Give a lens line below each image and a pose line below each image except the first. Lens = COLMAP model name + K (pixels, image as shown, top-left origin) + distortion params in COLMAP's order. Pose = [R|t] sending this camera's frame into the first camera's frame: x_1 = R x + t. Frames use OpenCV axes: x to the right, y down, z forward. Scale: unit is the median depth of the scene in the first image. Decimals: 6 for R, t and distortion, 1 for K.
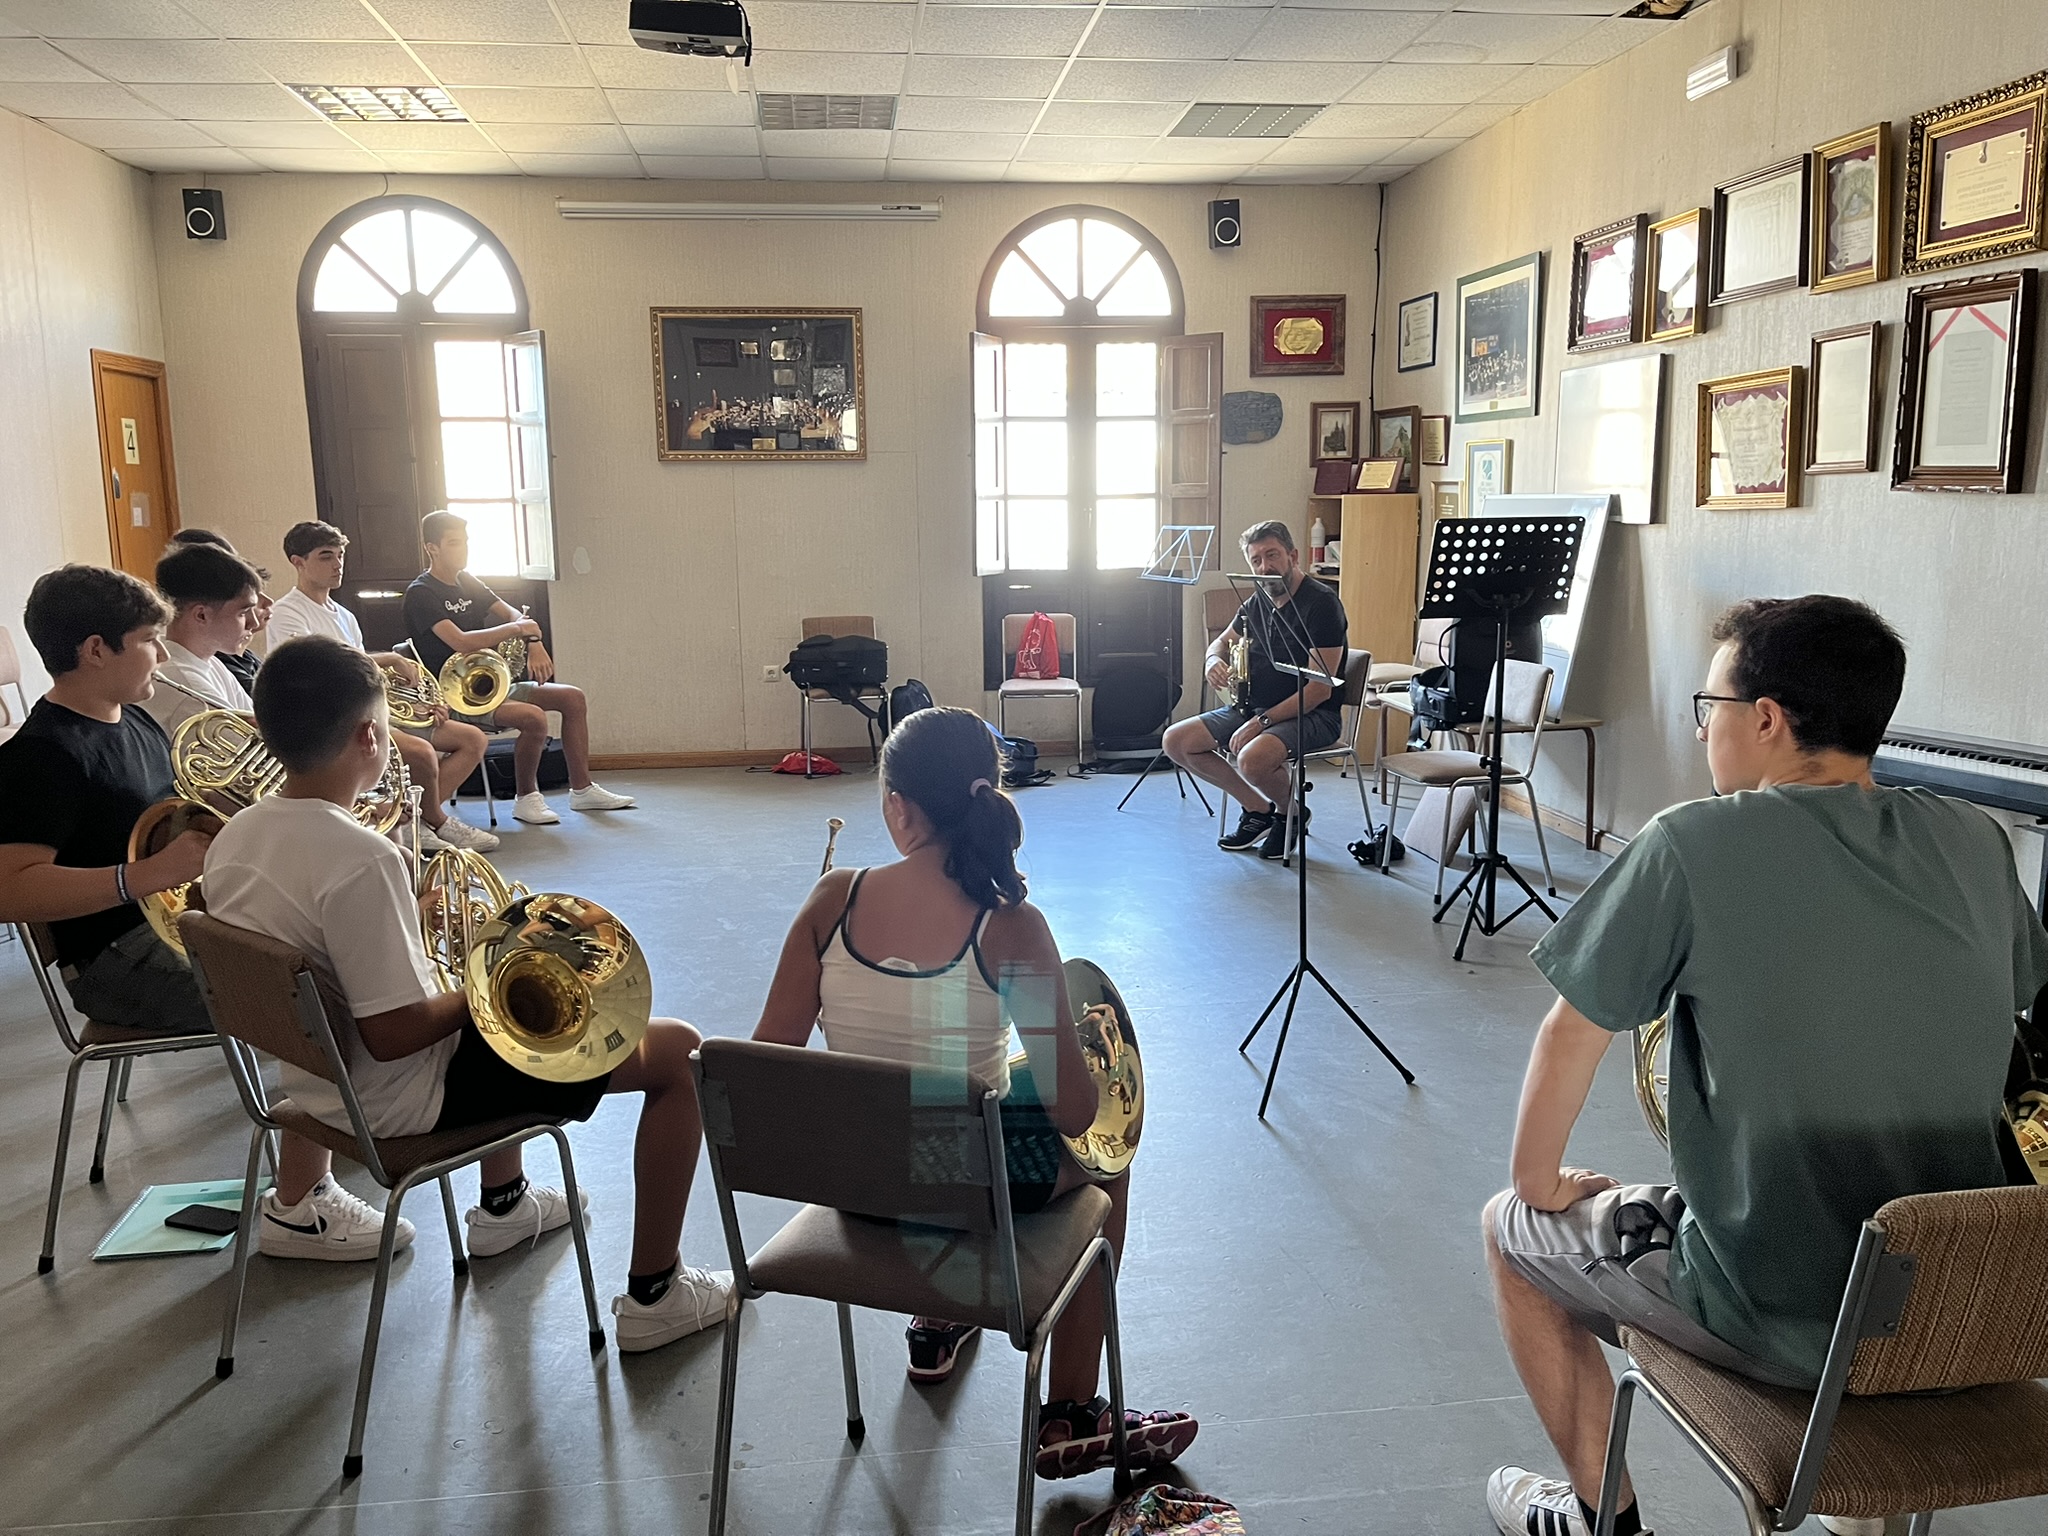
lens RADIAL K [[1548.3, 0, 1025.3], [0, 1548.3, 765.7], [0, 0, 1]] dist [0.037048, -0.060152]
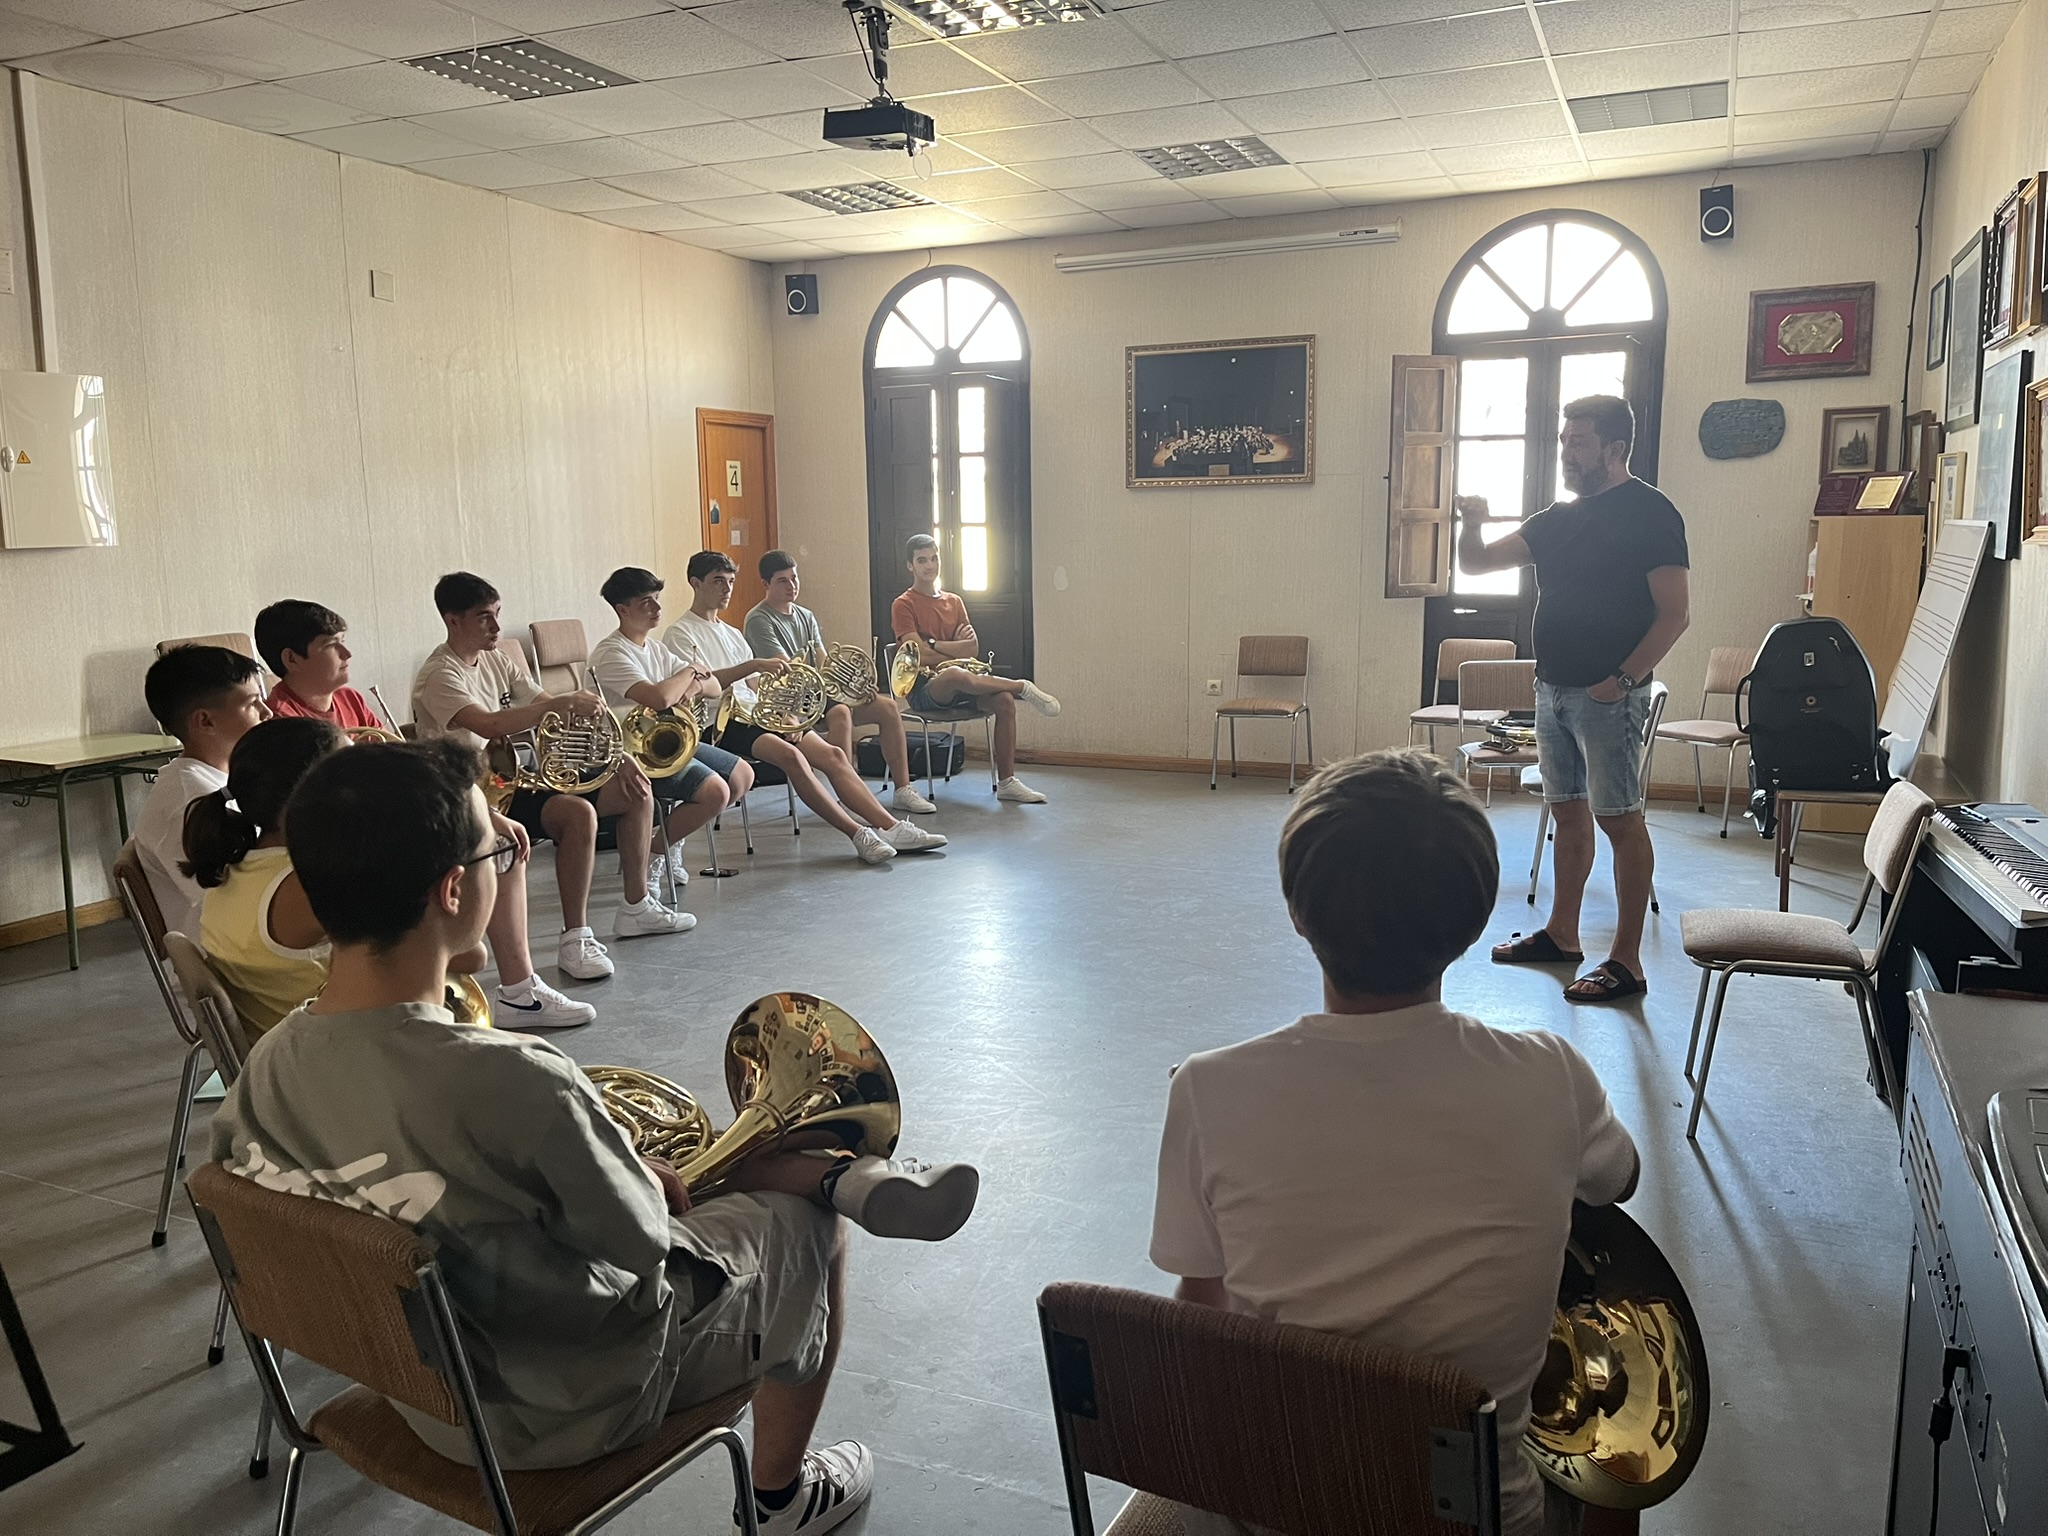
lens RADIAL K [[1548.3, 0, 1029.5], [0, 1548.3, 768.9], [0, 0, 1]] dist [0.037048, -0.060152]
pose [[0.848581, 0.083416, -0.522447, 0.291235], [-0.087616, 0.996014, 0.016717, -0.011910], [0.521759, 0.031589, 0.852508, 0.042906]]
